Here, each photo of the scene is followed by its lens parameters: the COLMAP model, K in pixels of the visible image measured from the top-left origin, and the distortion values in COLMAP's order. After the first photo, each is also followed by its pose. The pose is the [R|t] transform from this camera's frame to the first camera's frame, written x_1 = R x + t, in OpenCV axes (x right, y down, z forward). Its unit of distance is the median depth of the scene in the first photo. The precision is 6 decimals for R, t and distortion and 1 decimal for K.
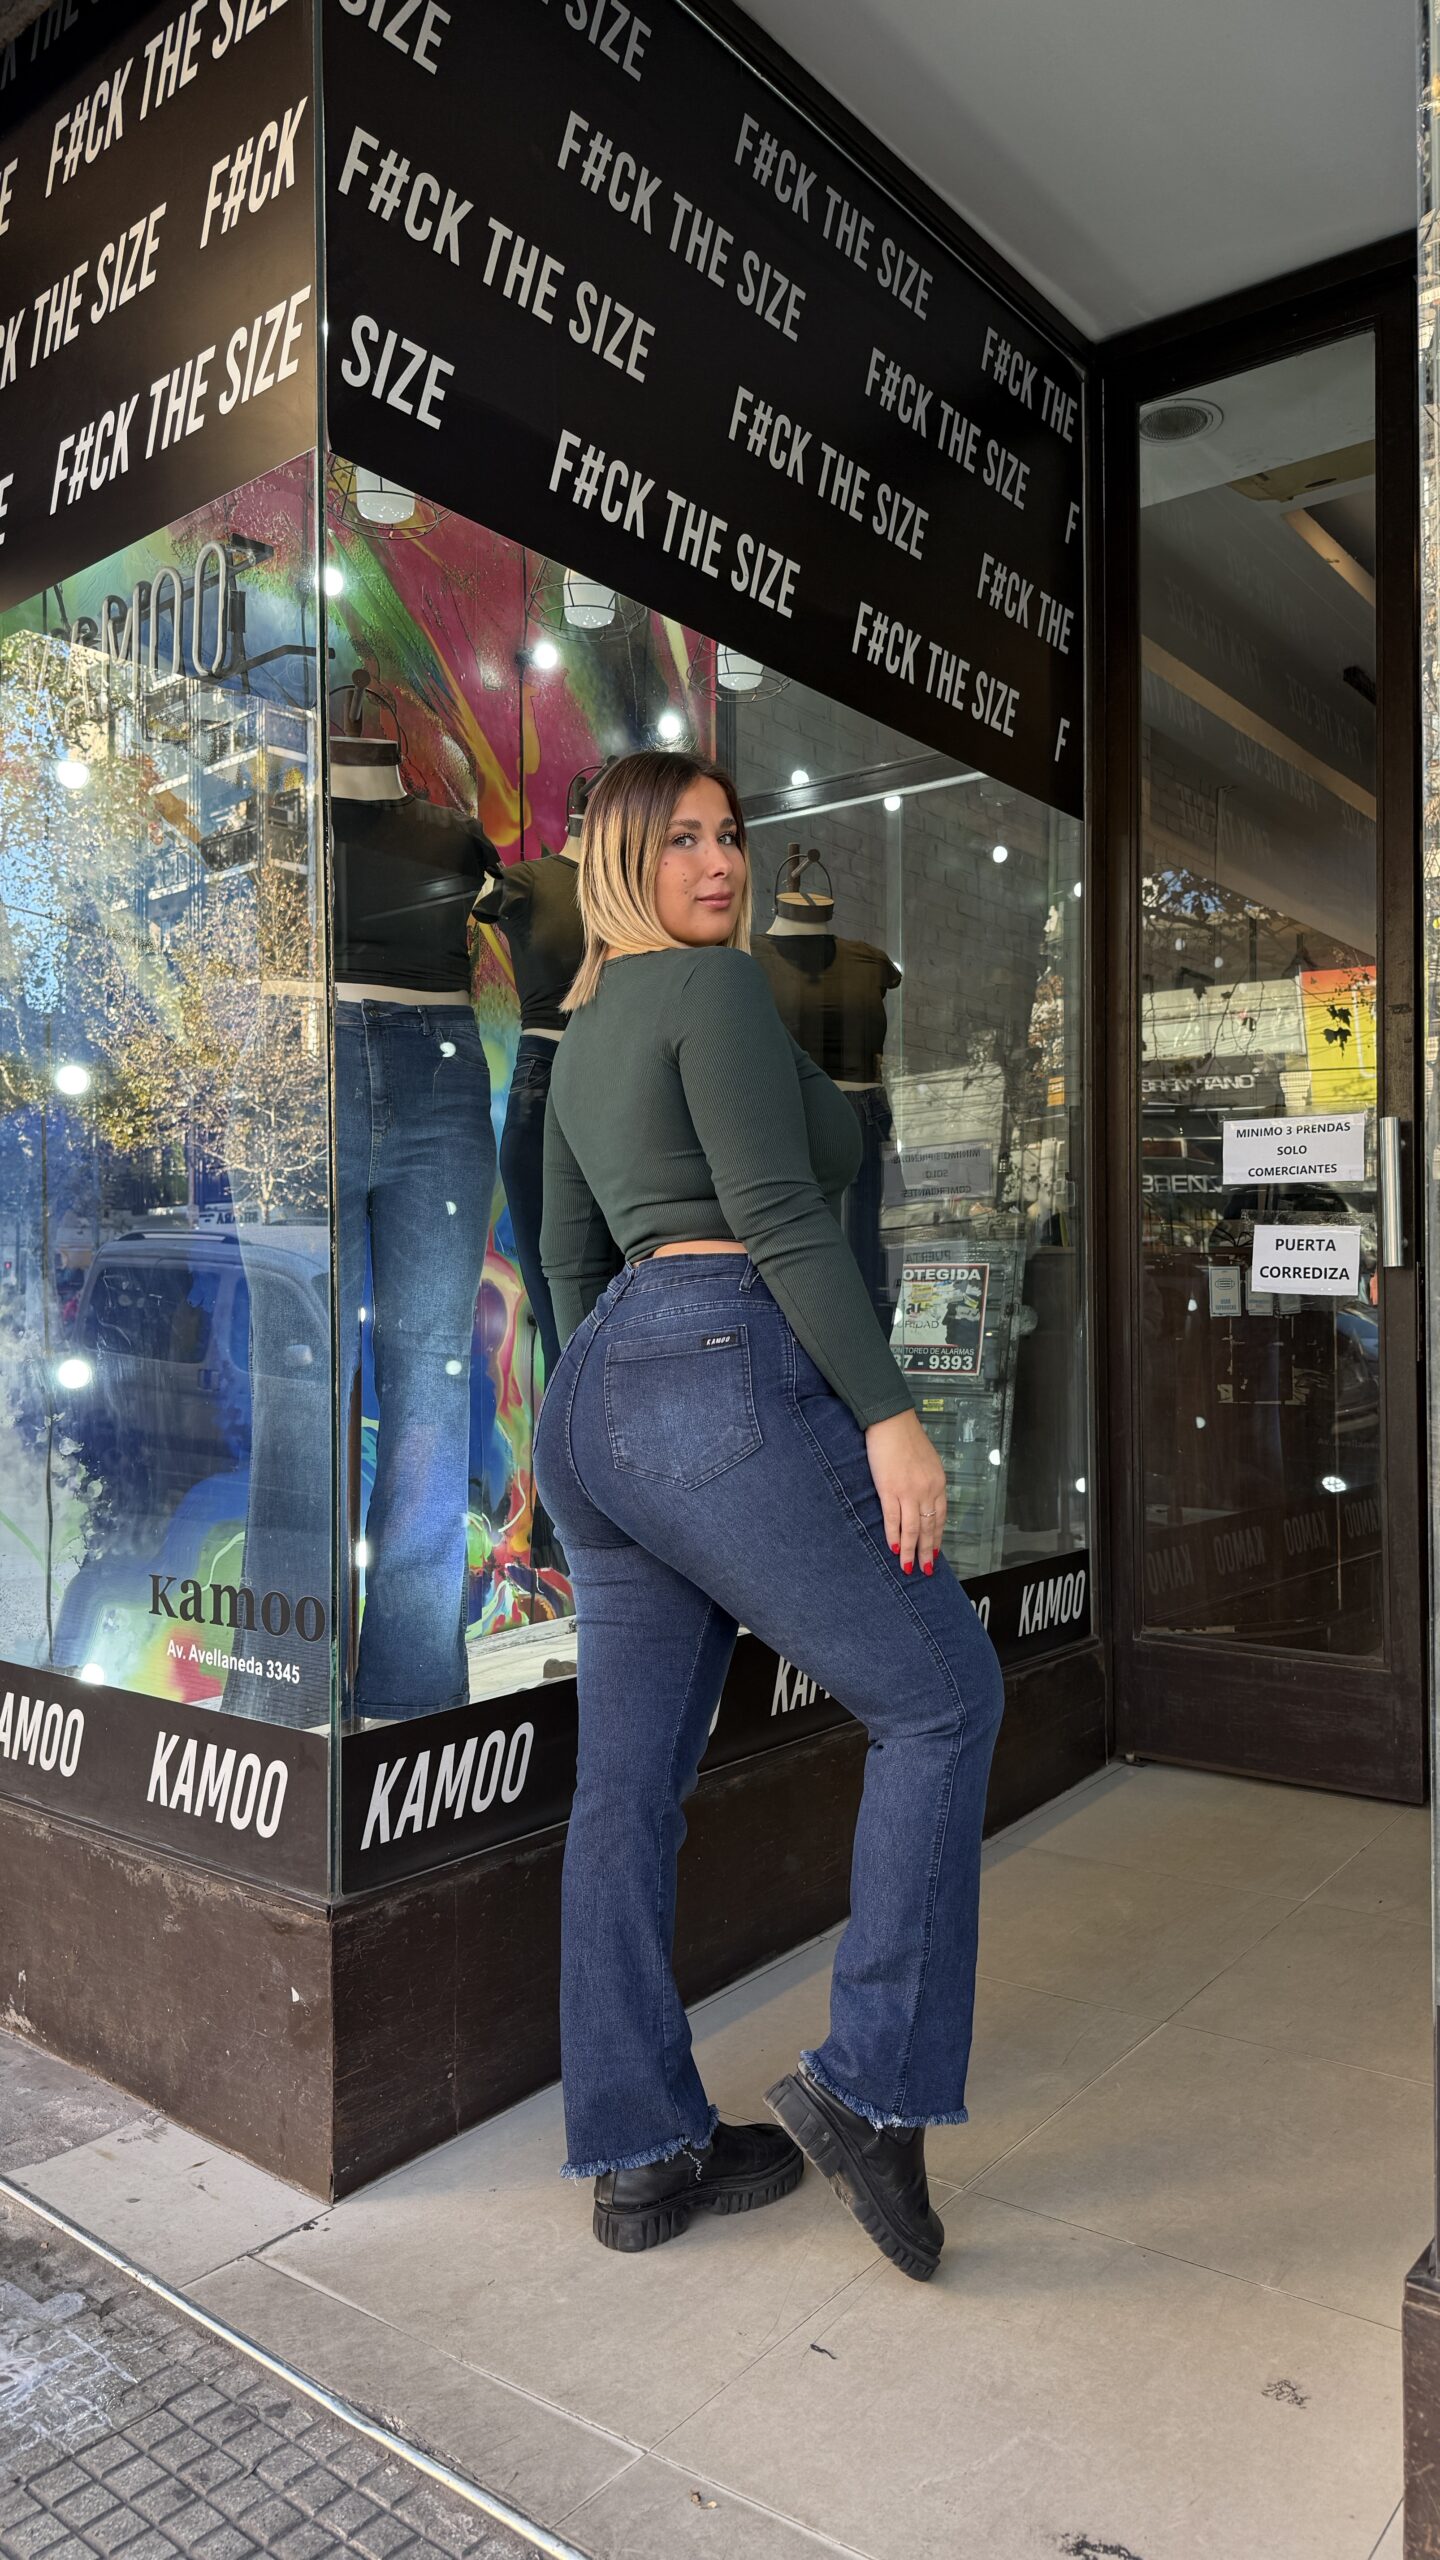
lens RADIAL K [[1815.8, 0, 710.5], [0, 1815.8, 1278.2], [0, 0, 1]] dist [0.033132, -0.050805]
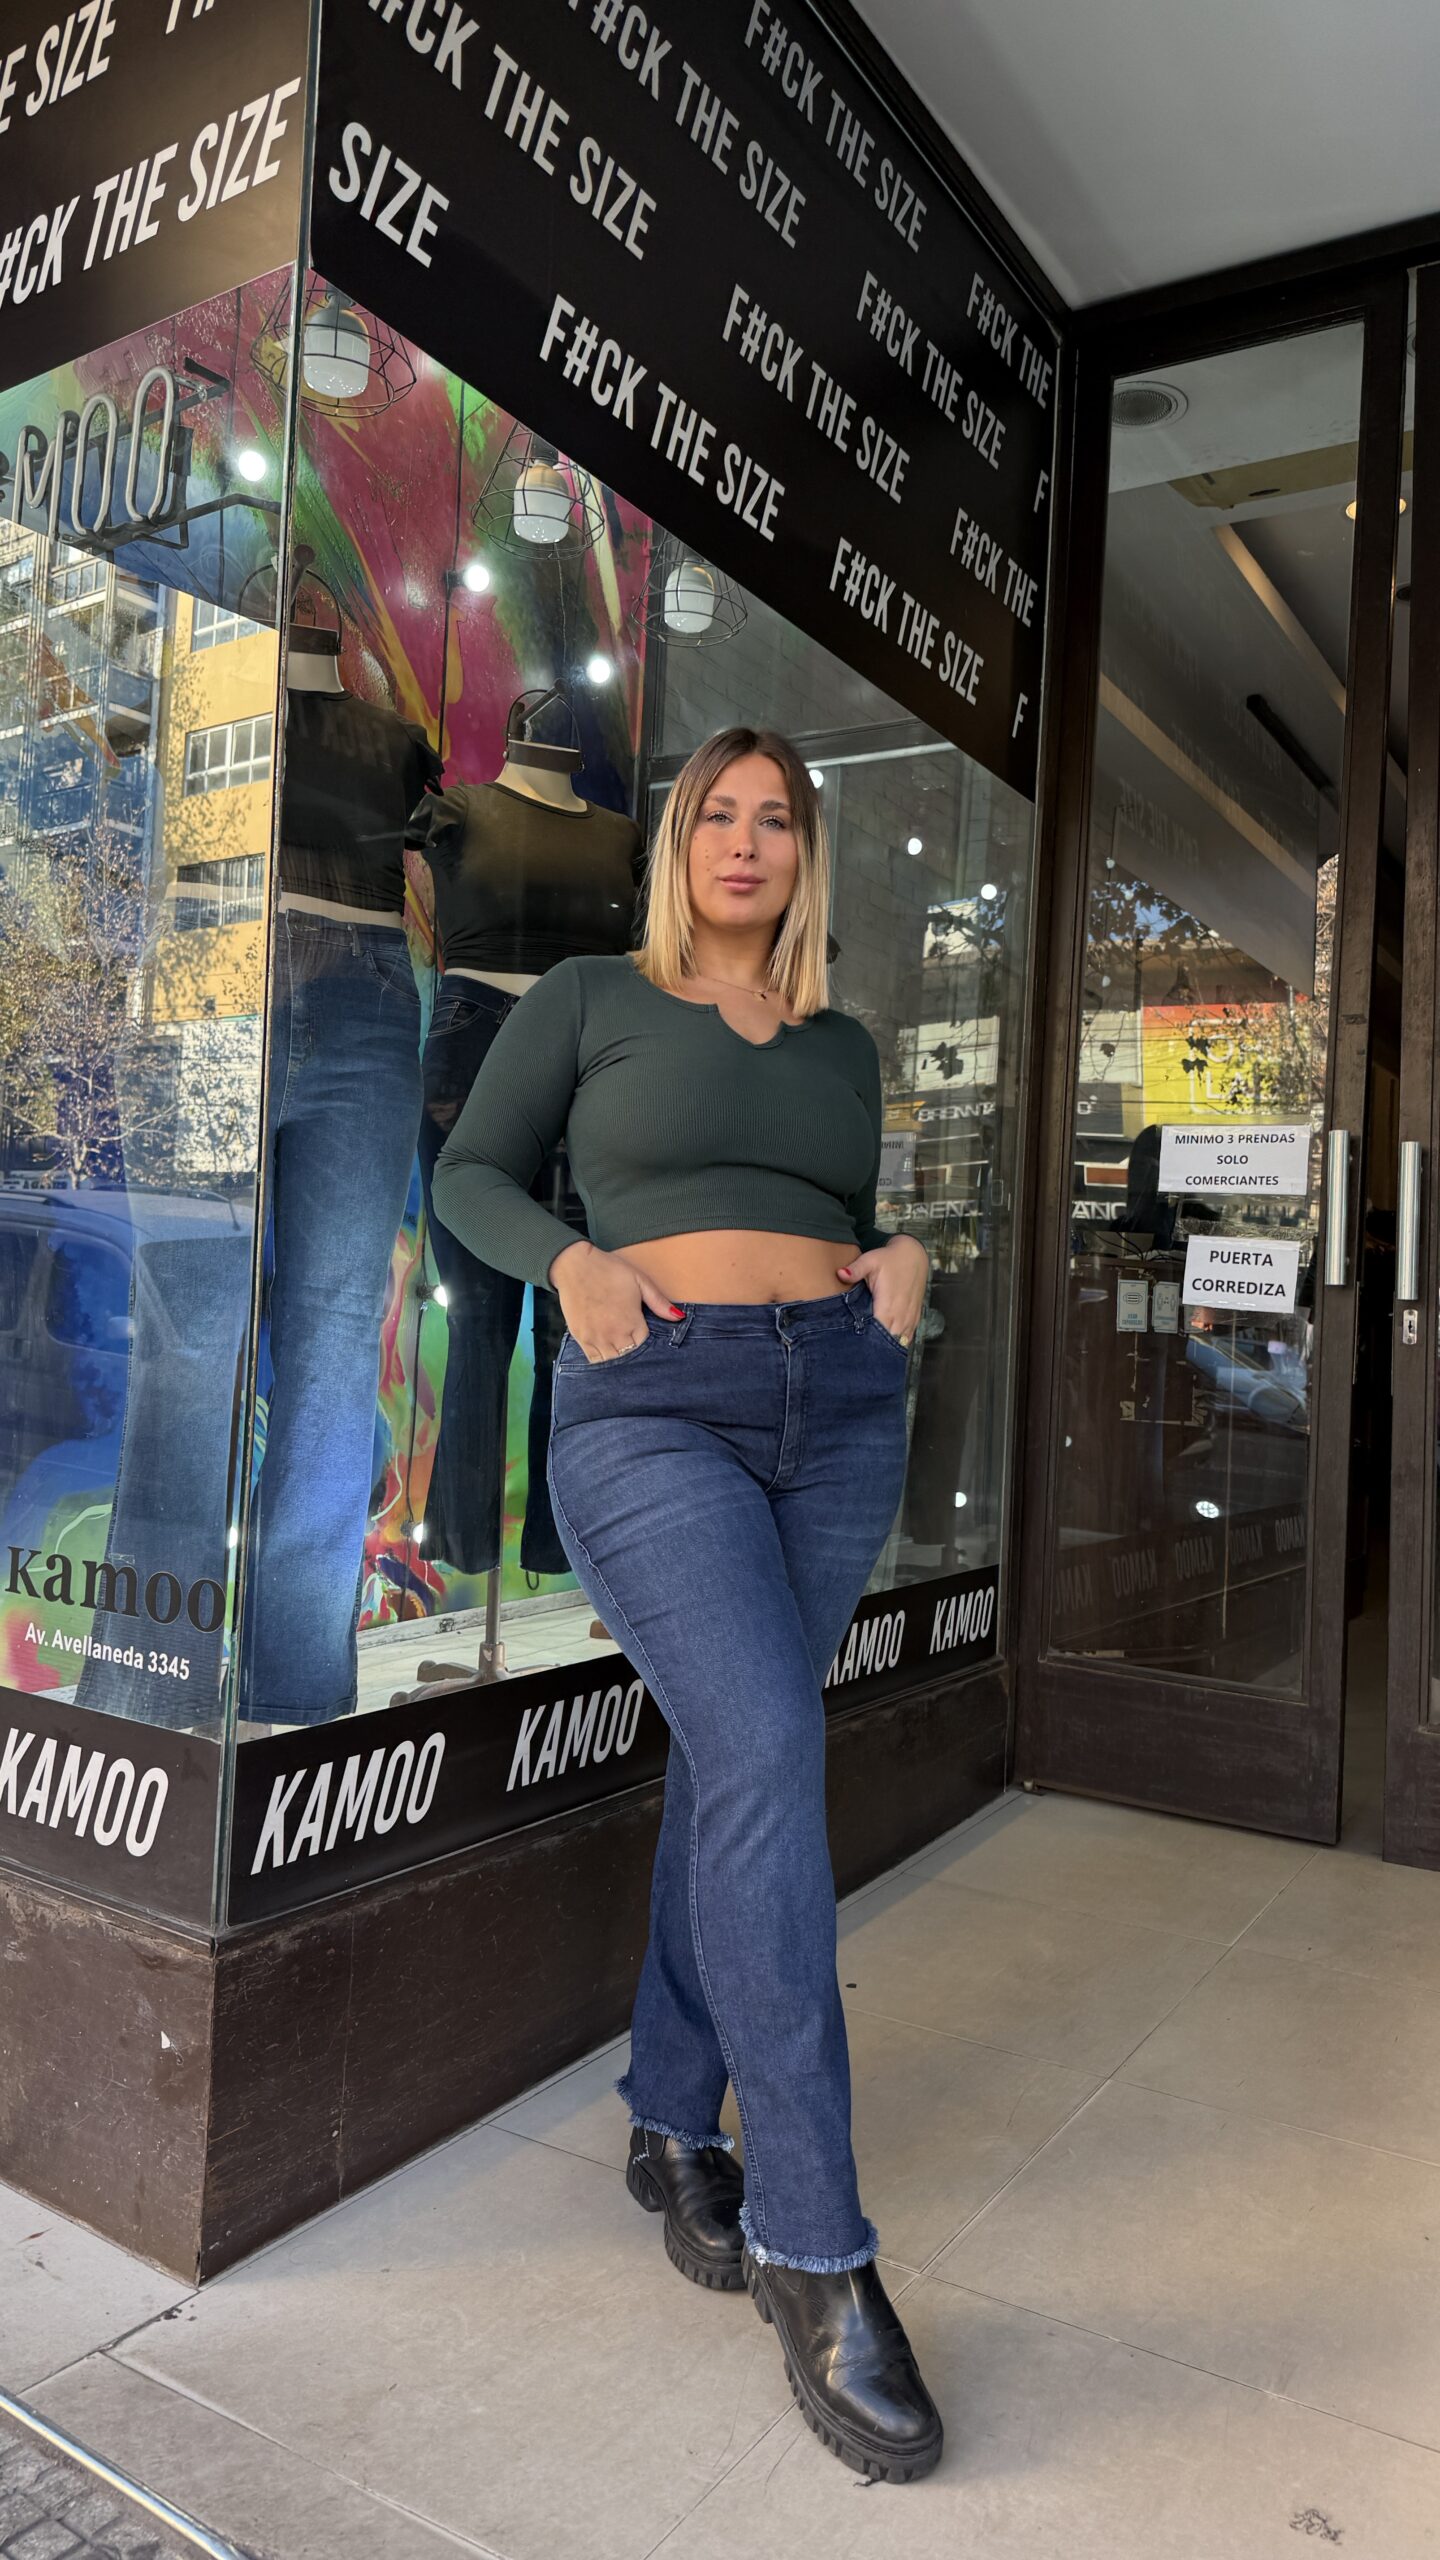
lens RADIAL K [[1815.8, 0, 707.7], [0, 1815.8, 1269.0], [0, 0, 1]] dist [0.033132, -0.050805]
pose [[0.993561, 0.058151, 0.097235, -0.061472], [-0.057311, 0.998291, -0.011405, 0.019196], [-0.097733, 0.005759, 0.995196, 0.091691]]
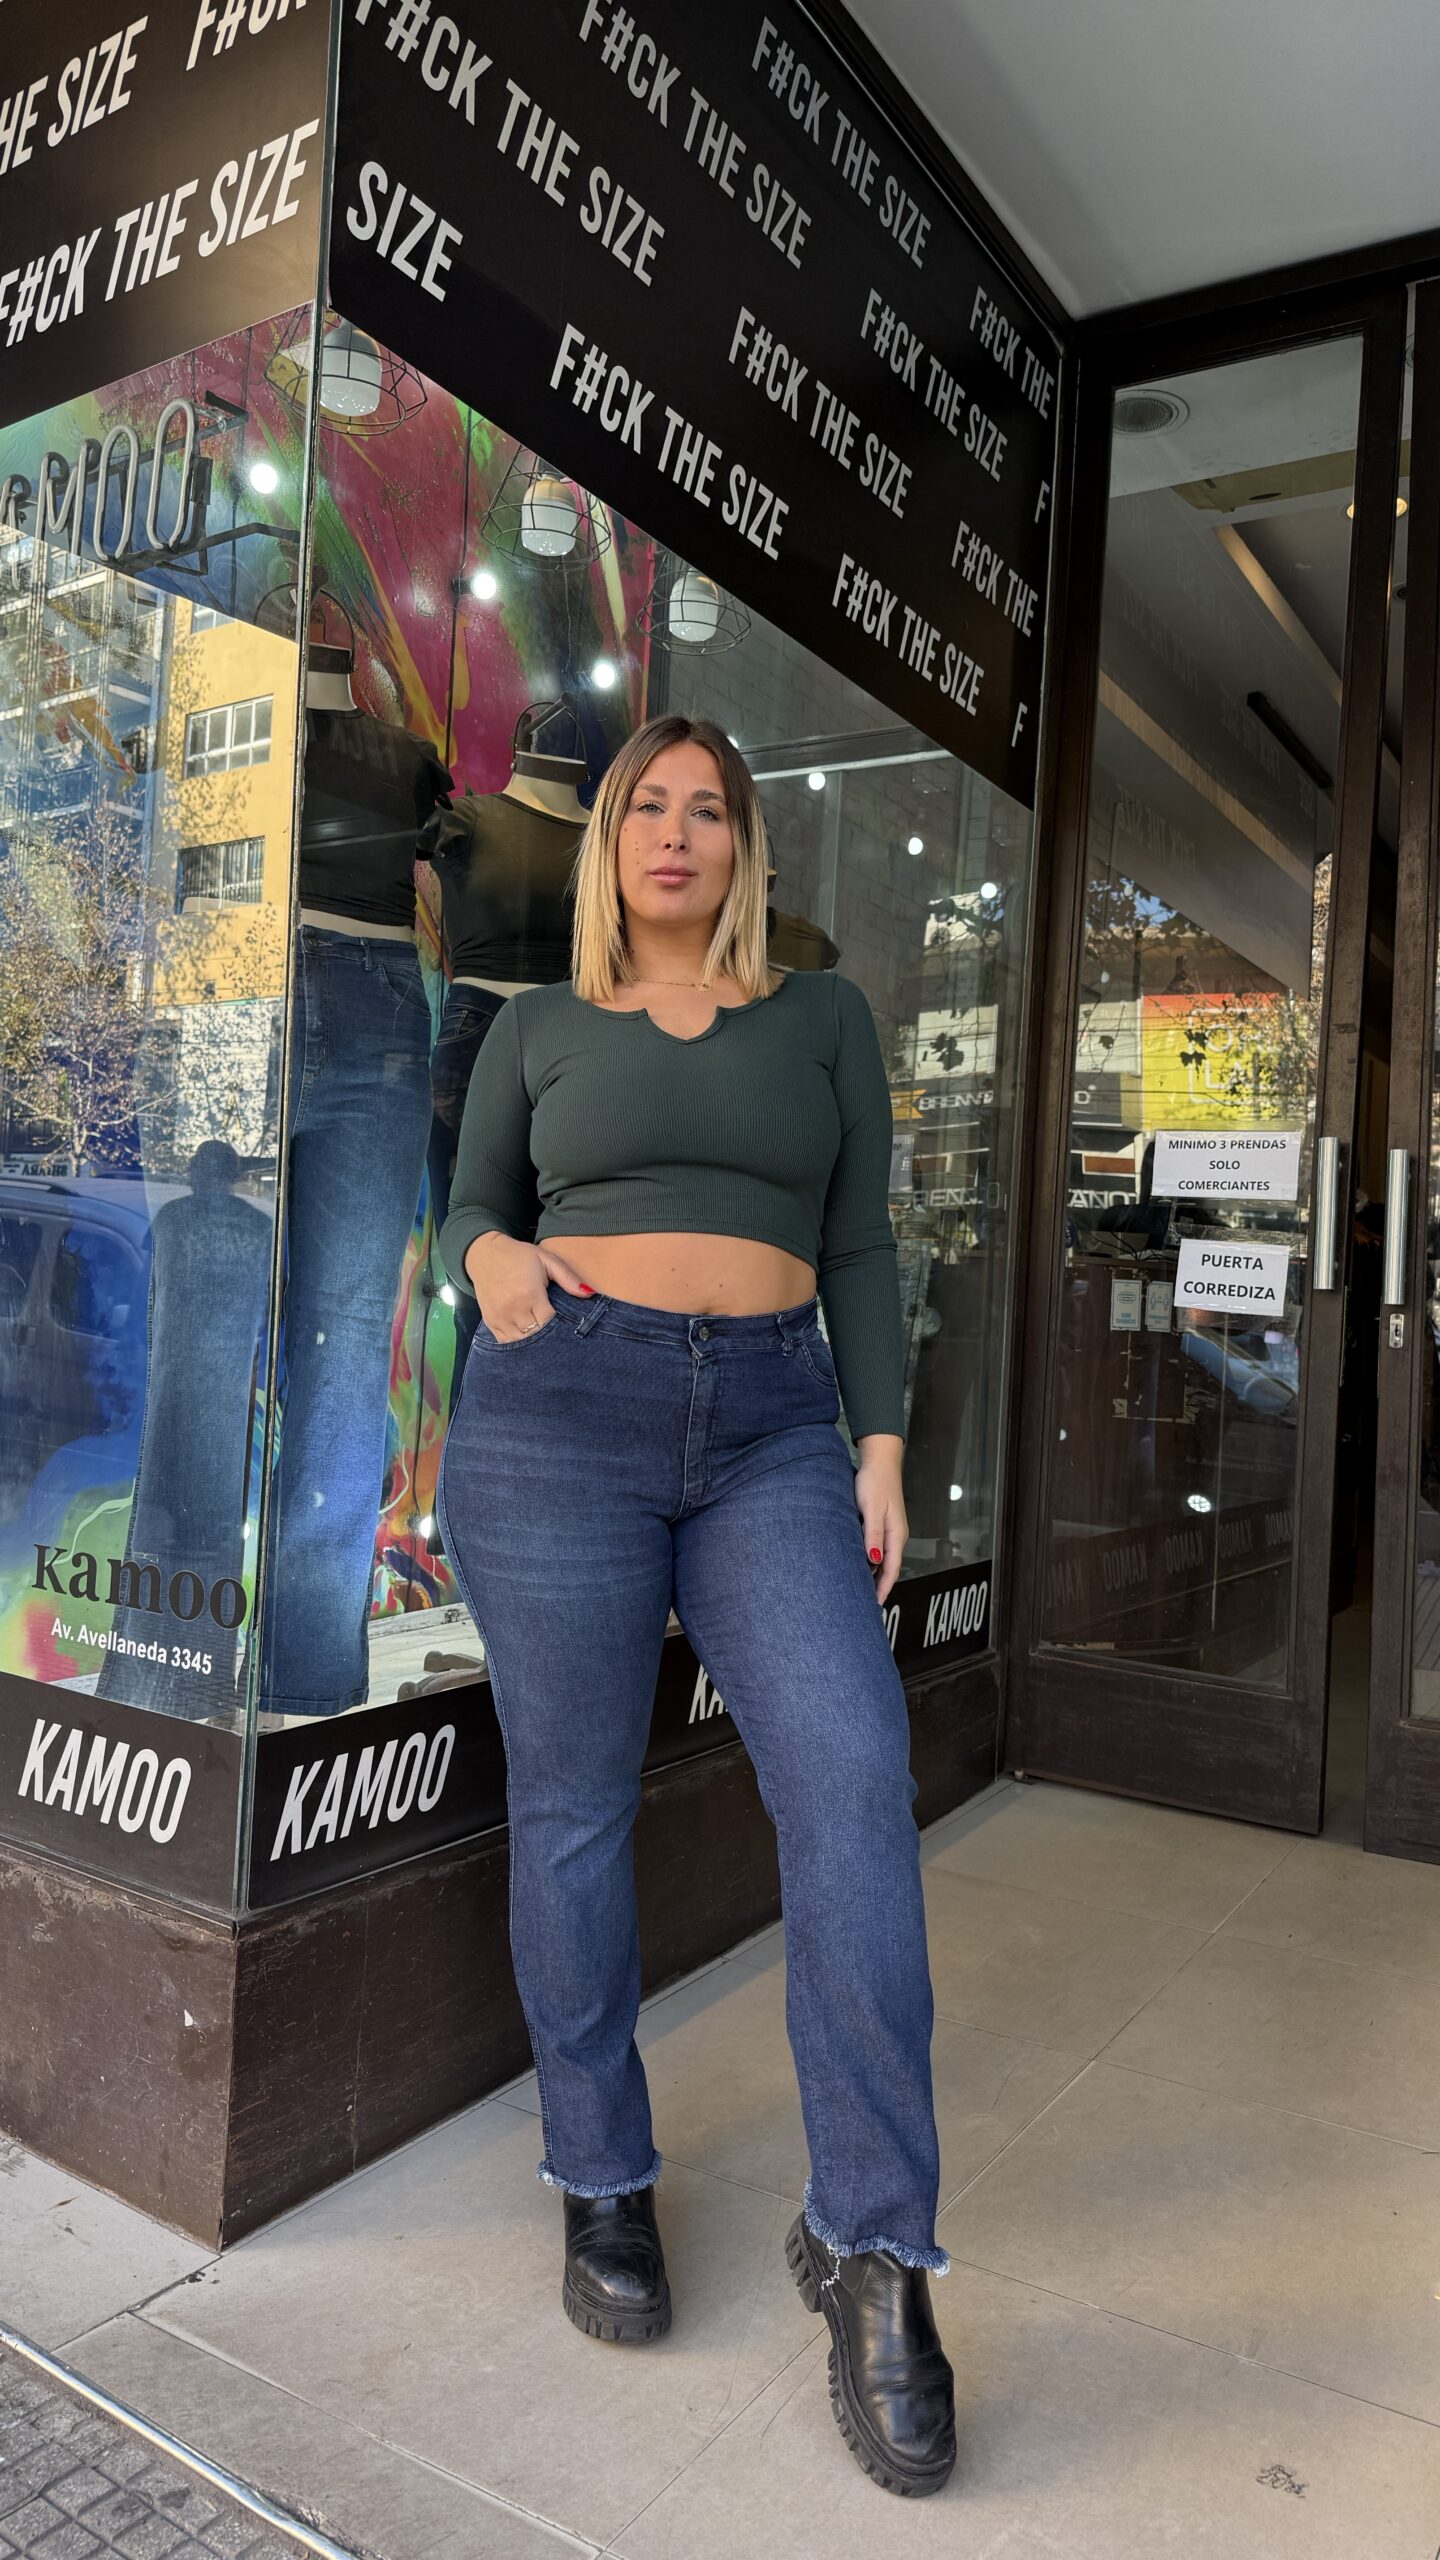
lens RADIAL K [[1815.8, 0, 702.4], [0, 1815.8, 1286.4], [0, 0, 1]] dist [0.033132, -0.050805]
pose [[0.993482, 0.061087, 0.096239, -0.066364], [-0.062005, 0.998054, 0.006575, 0.008268], [-0.095650, -0.012500, 0.995337, 0.066540]]
